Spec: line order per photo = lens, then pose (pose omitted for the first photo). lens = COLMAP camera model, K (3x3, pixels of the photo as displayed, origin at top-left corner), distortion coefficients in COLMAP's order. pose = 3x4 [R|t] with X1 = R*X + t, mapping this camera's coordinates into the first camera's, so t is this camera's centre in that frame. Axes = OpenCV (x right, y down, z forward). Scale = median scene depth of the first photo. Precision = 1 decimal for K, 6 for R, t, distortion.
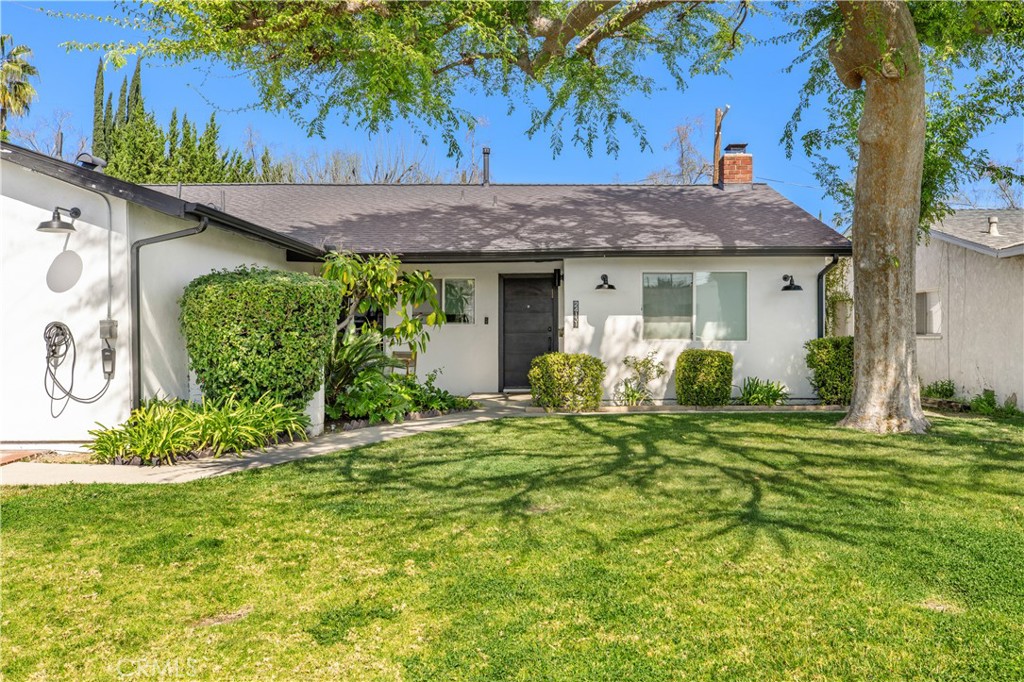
lens RADIAL K [[521.3, 0, 512.4], [0, 521.3, 337.6], [0, 0, 1]] dist [-0.001075, 0.001381]
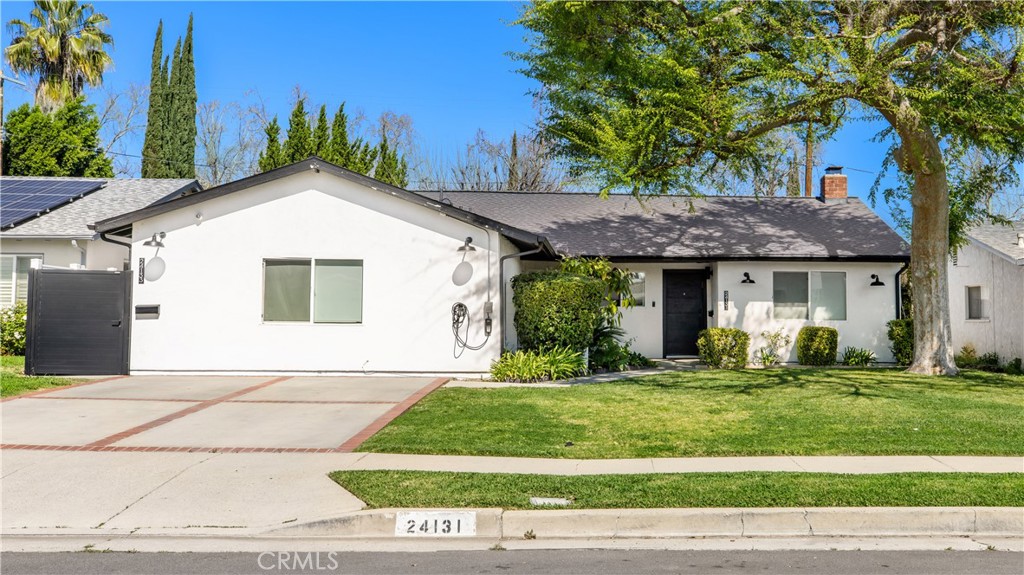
lens RADIAL K [[782.4, 0, 511.7], [0, 782.4, 288.3], [0, 0, 1]] dist [0.014173, -0.007041]
pose [[0.999081, 0.011848, 0.041188, -0.552911], [-0.009753, 0.998667, -0.050685, 0.035272], [-0.041733, 0.050236, 0.997865, -1.103544]]
